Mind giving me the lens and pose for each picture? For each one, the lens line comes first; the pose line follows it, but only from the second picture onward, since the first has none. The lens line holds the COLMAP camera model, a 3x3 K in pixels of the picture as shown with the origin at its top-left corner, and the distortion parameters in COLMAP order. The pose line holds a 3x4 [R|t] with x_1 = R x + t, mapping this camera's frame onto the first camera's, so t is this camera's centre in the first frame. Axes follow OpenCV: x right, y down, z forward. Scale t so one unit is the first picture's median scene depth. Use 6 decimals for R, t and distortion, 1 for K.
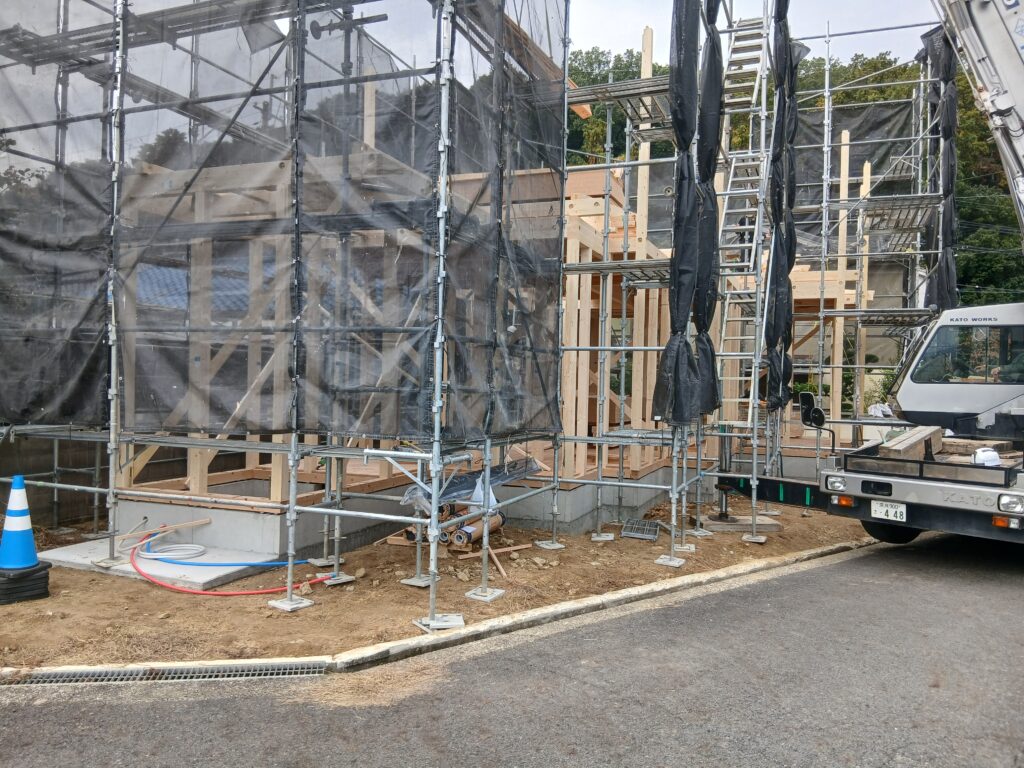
lens RADIAL K [[821.9, 0, 492.1], [0, 821.9, 384.6], [0, 0, 1]] dist [0.137390, -0.256709]
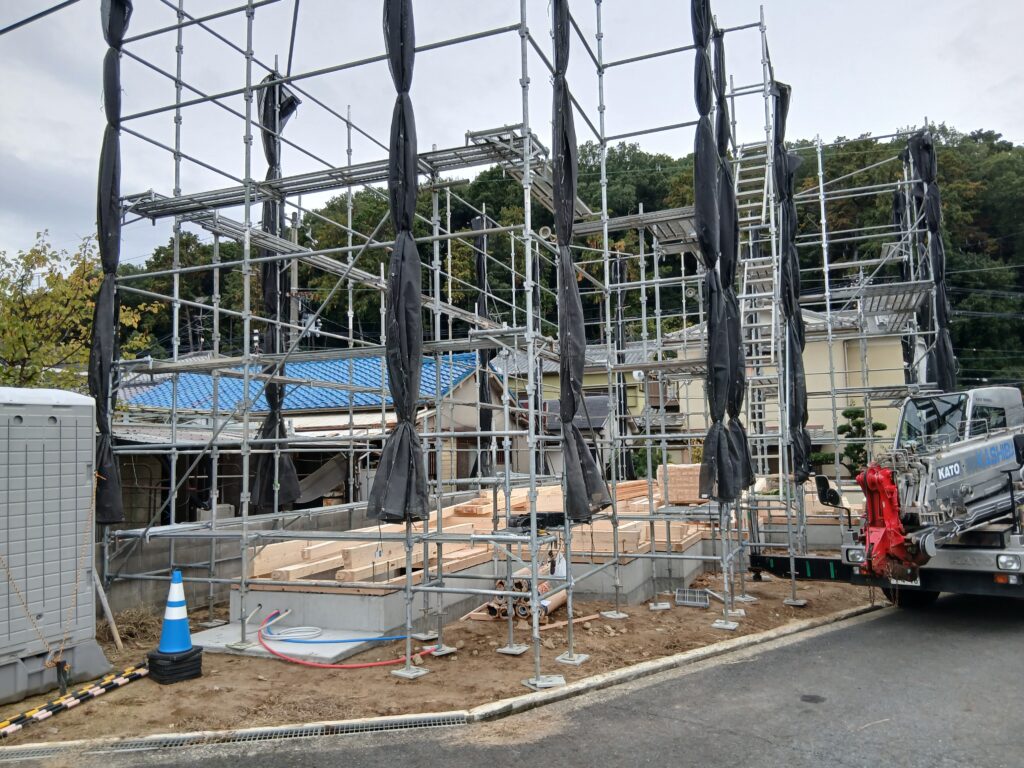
lens RADIAL K [[784.7, 0, 512.0], [0, 784.7, 384.0], [0, 0, 1]] dist [0.116081, -0.194273]
pose [[0.998987, -0.044882, -0.003397, -0.077591], [0.044288, 0.993625, -0.103668, -0.016671], [0.008029, 0.103413, 0.994606, -0.147743]]
